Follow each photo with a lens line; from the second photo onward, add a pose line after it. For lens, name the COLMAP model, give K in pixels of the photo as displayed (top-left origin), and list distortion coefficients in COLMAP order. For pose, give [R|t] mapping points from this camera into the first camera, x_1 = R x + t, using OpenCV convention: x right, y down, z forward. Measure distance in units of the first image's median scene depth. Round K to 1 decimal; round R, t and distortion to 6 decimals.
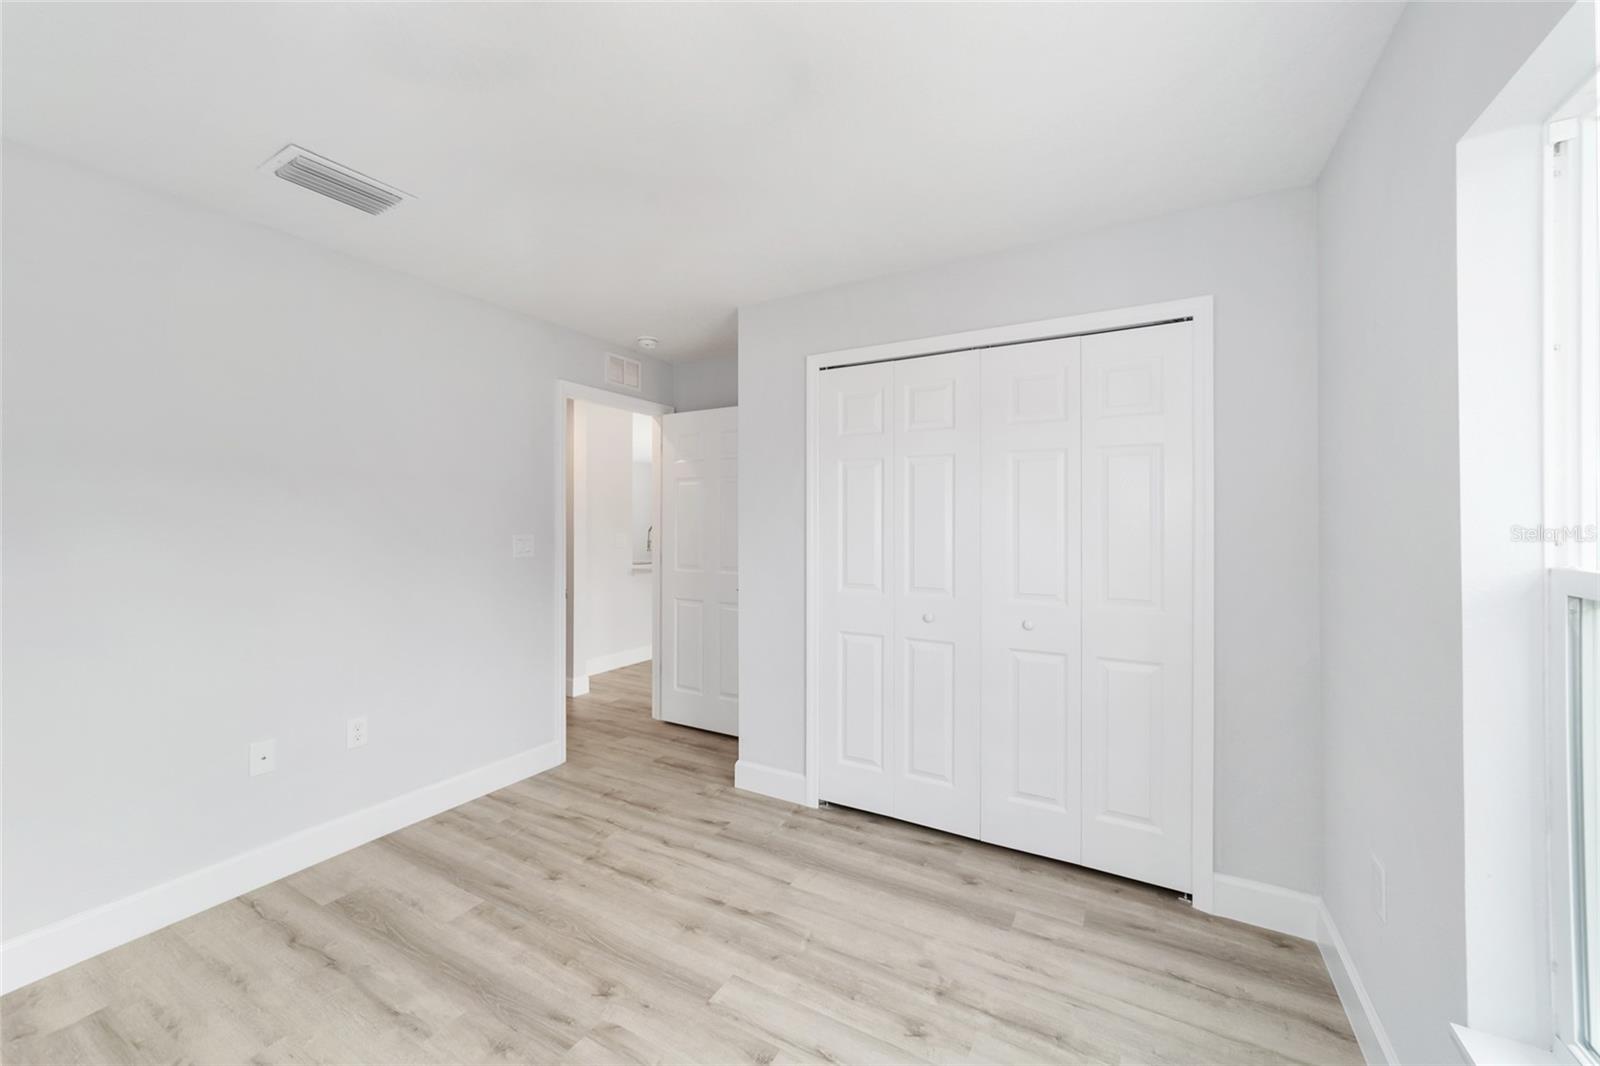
lens RADIAL K [[618.6, 0, 794.5], [0, 618.6, 526.0], [0, 0, 1]] dist [0.070101, -0.000030]
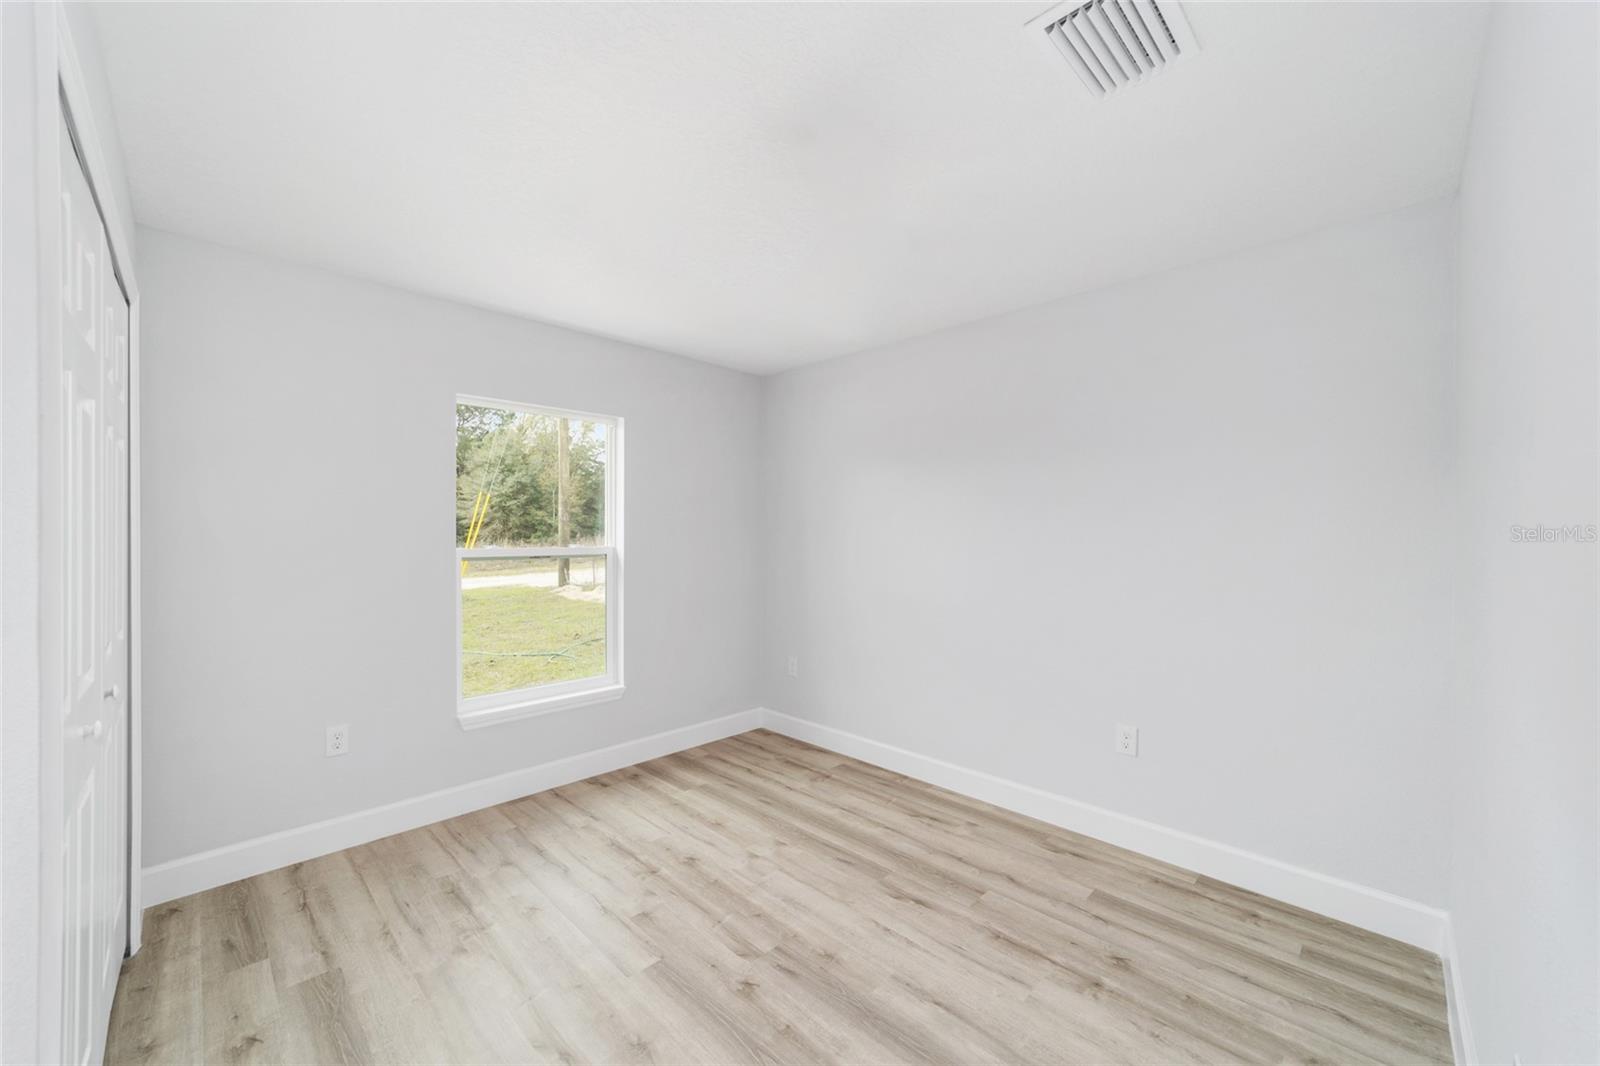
lens RADIAL K [[618.6, 0, 794.5], [0, 618.6, 526.0], [0, 0, 1]] dist [0.070101, -0.000030]
pose [[-0.964006, 0.017312, 0.265318, -0.636012], [0.014690, 0.999822, -0.011866, 0.003484], [-0.265476, -0.007542, -0.964088, 1.929508]]
